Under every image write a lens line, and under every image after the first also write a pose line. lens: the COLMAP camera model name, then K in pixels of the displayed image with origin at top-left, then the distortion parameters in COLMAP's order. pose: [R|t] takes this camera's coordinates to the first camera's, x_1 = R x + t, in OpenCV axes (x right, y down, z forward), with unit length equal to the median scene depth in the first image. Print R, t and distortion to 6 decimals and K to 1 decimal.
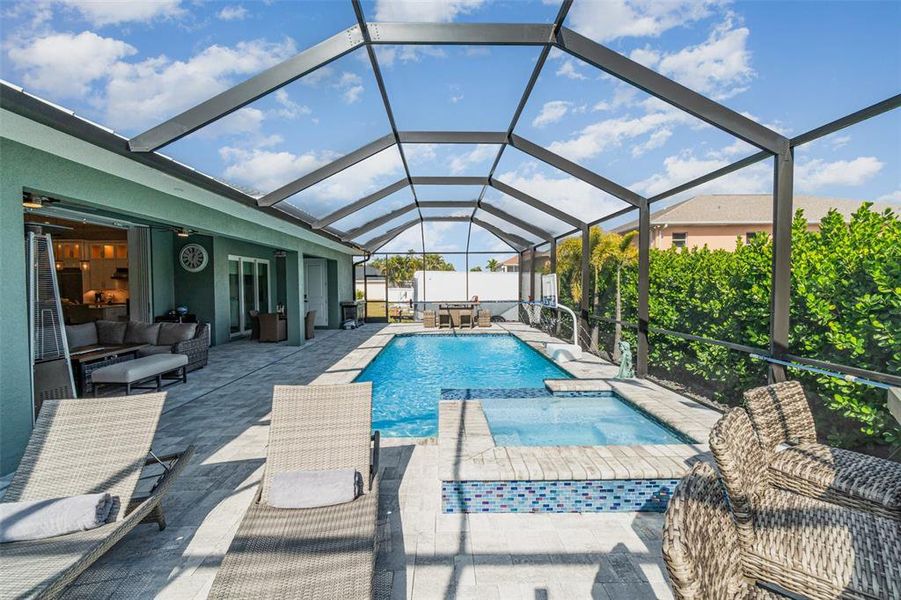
lens RADIAL K [[387.5, 0, 446.9], [0, 387.5, 302.2], [0, 0, 1]] dist [-0.000744, 0.000026]
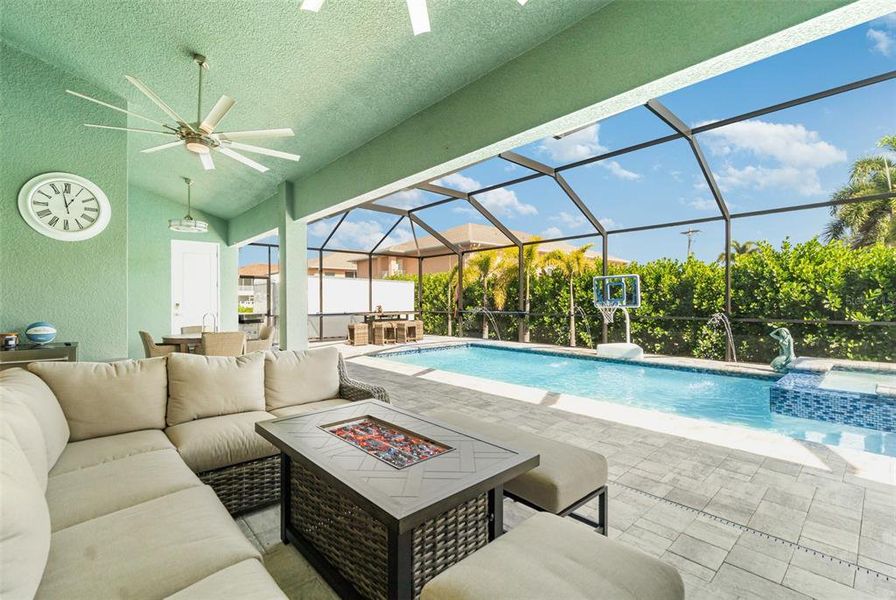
lens RADIAL K [[404.5, 0, 443.5], [0, 404.5, 299.5], [0, 0, 1]] dist [-0.000304, 0.000034]
pose [[0.747546, 0.002168, 0.664206, -0.639783], [0.030760, 0.998809, -0.037879, 0.014245], [-0.663497, 0.048747, 0.746589, 0.407602]]
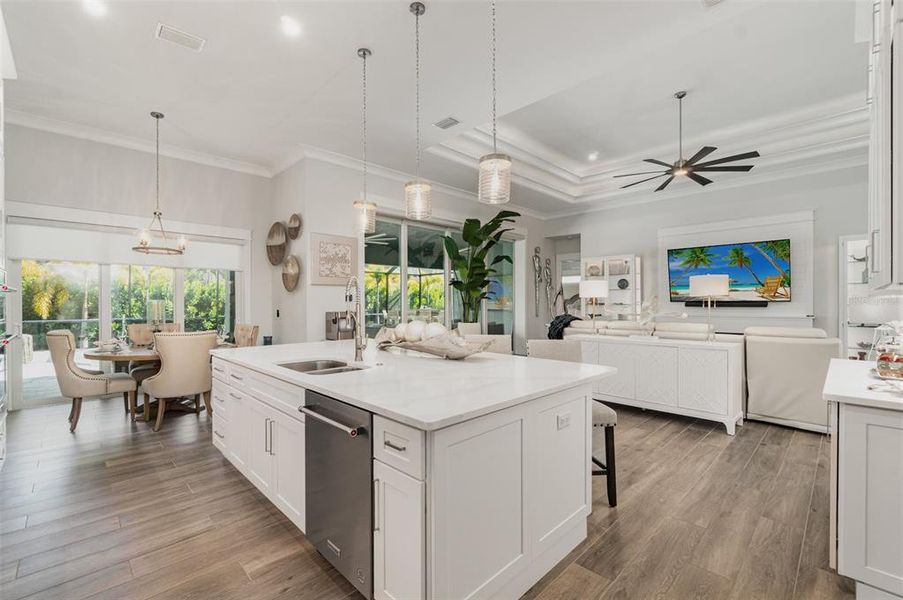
lens RADIAL K [[391.5, 0, 451.7], [0, 391.5, 301.5], [0, 0, 1]] dist [0.000024, -0.000008]
pose [[-0.700583, 0.003891, 0.713560, -1.323086], [0.033355, 0.999071, 0.027300, -0.040901], [-0.712791, 0.042926, -0.700062, 1.280858]]
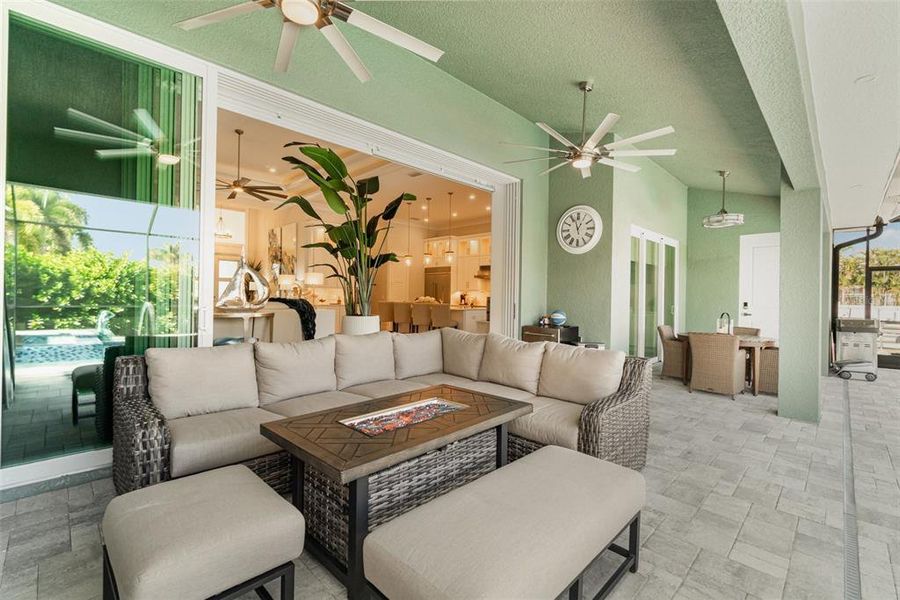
lens RADIAL K [[405.6, 0, 448.4], [0, 405.6, 298.4], [0, 0, 1]] dist [-0.000447, 0.000012]
pose [[0.705099, 0.016273, -0.708923, -0.355608], [-0.049027, 0.998463, -0.025843, 0.014568], [0.707412, 0.052979, 0.704813, 0.432593]]
